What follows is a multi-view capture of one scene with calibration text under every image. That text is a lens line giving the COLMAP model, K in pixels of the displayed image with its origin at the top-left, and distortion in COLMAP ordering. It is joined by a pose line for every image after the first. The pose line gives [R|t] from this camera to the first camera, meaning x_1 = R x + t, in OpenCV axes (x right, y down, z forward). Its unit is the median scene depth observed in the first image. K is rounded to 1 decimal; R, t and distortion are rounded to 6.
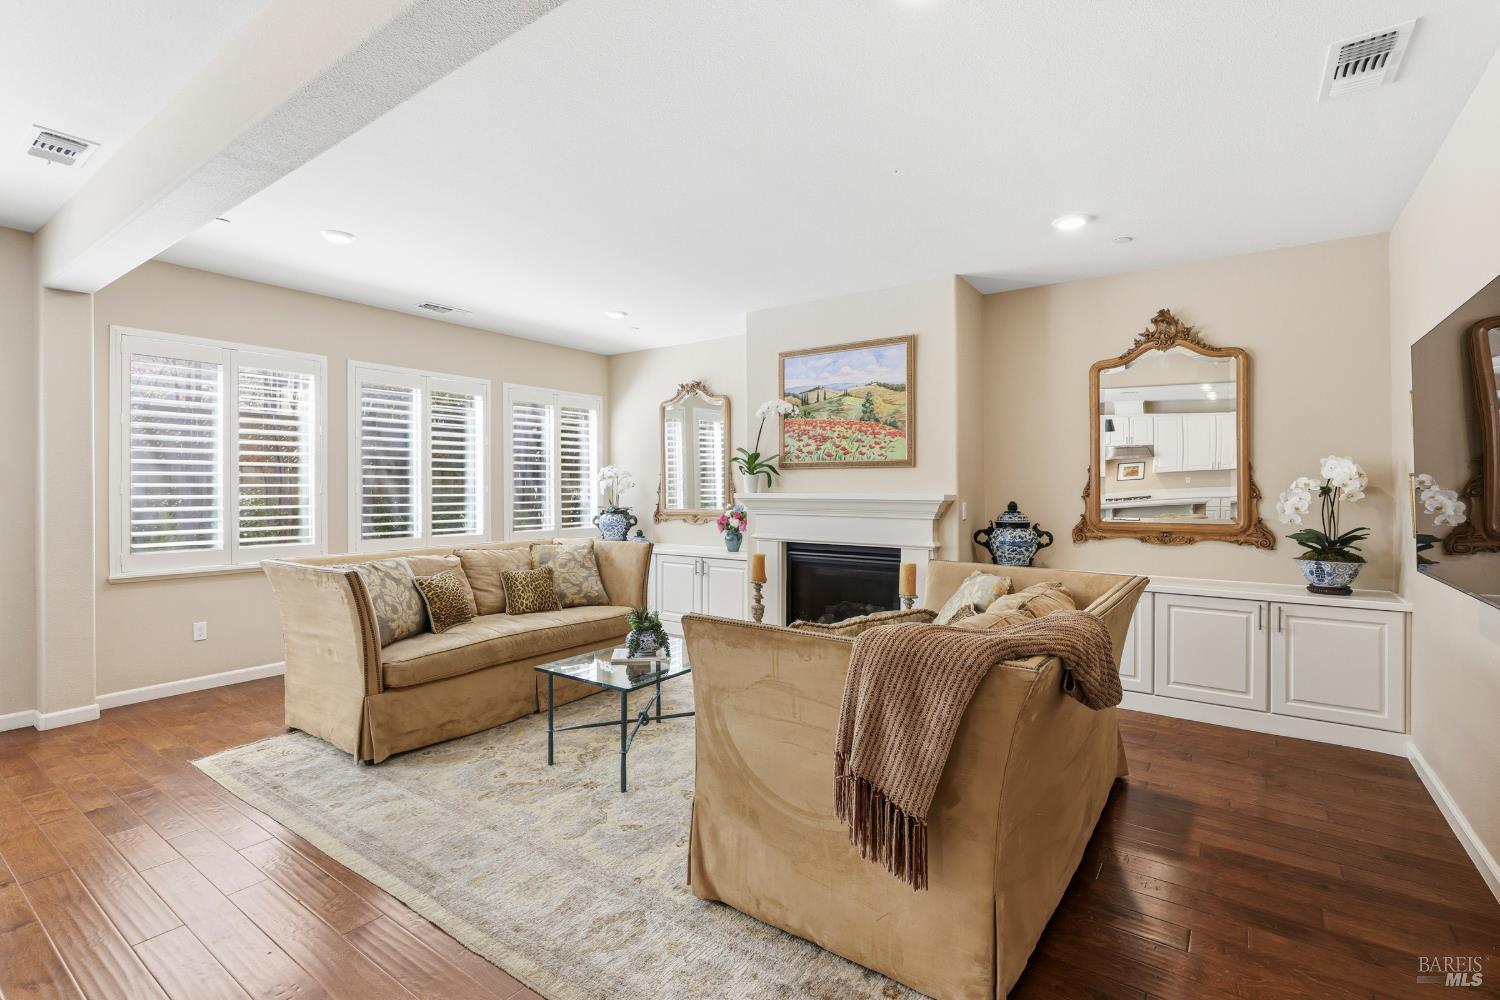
lens RADIAL K [[685.9, 0, 744.4], [0, 685.9, 484.8], [0, 0, 1]] dist [0.000896, 0.000246]
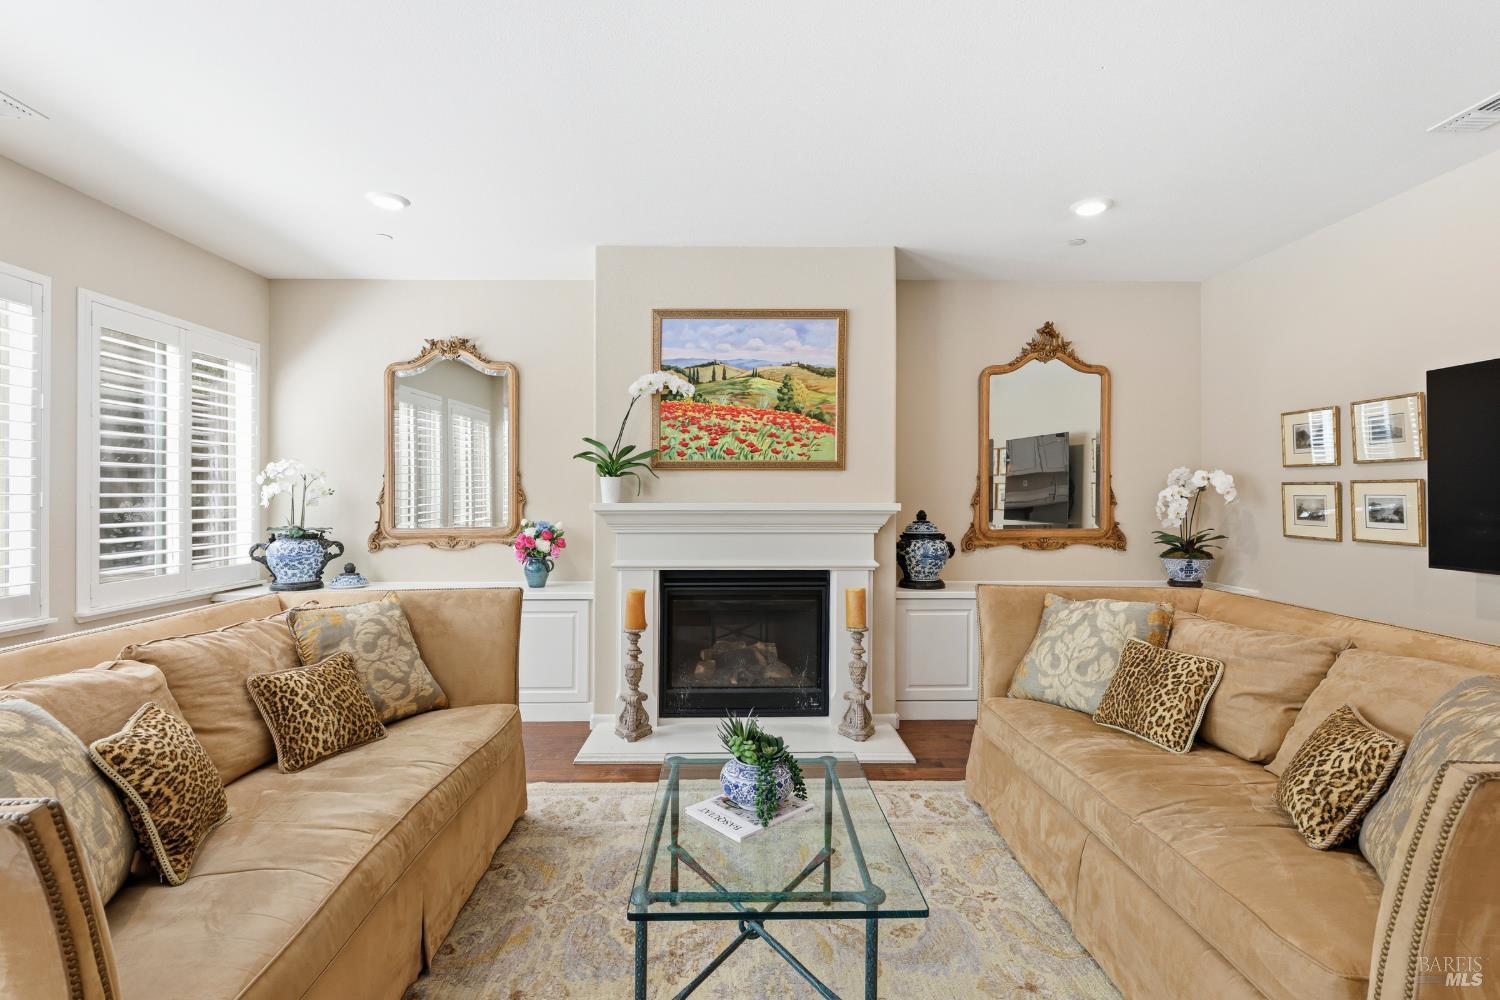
lens RADIAL K [[685.9, 0, 744.4], [0, 685.9, 484.8], [0, 0, 1]] dist [0.000896, 0.000246]
pose [[0.806411, 0.007733, 0.591305, -0.320172], [-0.000679, 0.999926, -0.012150, 0.001761], [-0.591356, 0.009396, 0.806356, 0.386822]]
